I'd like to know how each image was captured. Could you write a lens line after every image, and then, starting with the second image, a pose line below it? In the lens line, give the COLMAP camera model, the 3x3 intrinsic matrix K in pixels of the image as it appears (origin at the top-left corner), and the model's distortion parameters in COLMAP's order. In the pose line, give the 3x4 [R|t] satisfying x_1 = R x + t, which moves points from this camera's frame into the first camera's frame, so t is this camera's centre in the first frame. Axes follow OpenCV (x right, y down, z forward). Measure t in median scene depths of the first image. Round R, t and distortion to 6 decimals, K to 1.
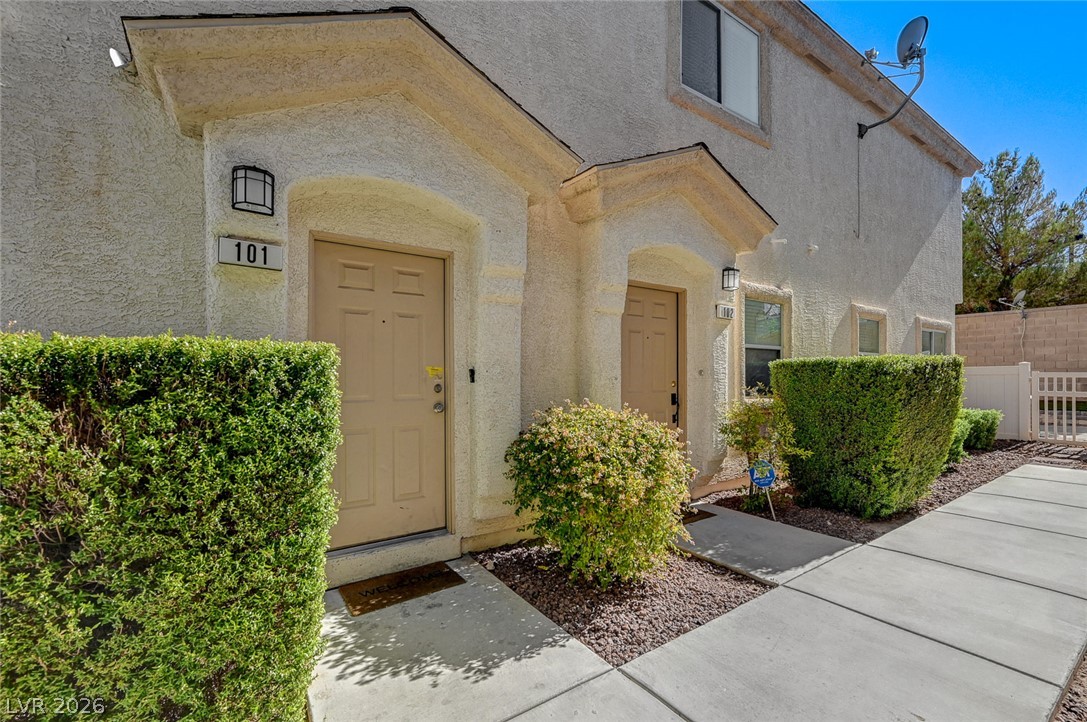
lens RADIAL K [[472.8, 0, 543.7], [0, 472.8, 368.5], [0, 0, 1]] dist [0.000046, -0.000025]
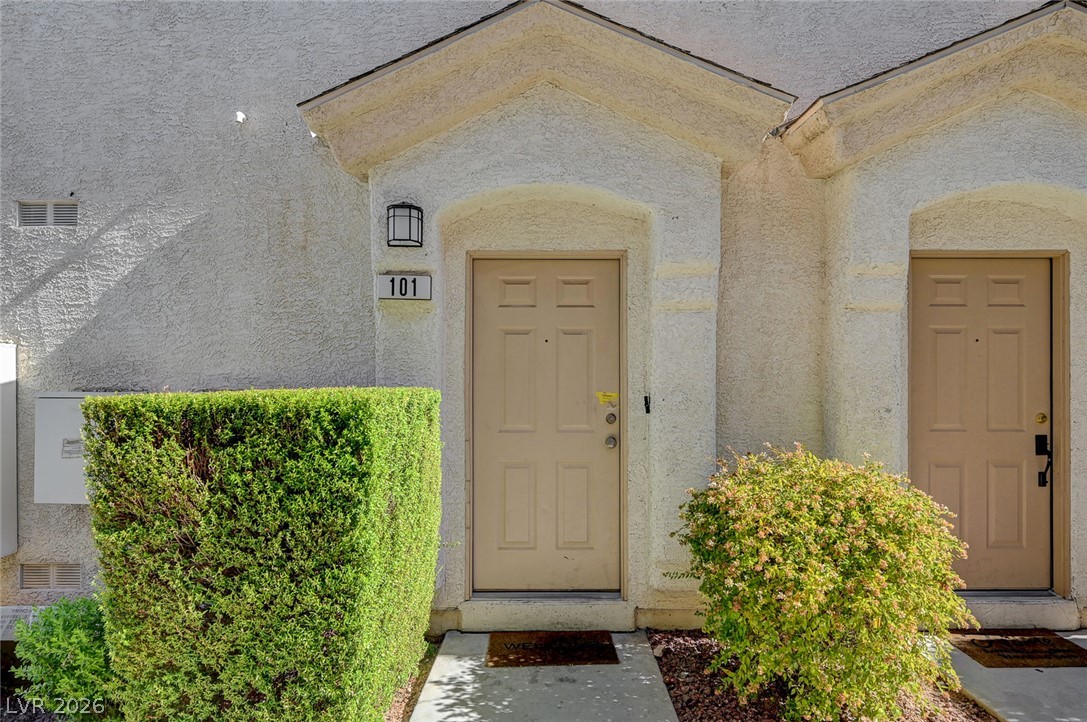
lens RADIAL K [[642.6, 0, 542.8], [0, 642.6, 358.0], [0, 0, 1]] dist [0.001447, -0.003109]
pose [[0.818981, -0.010418, -0.573726, 0.424314], [0.007581, 0.999944, -0.007337, -0.074041], [0.573771, 0.001660, 0.819014, 0.027063]]
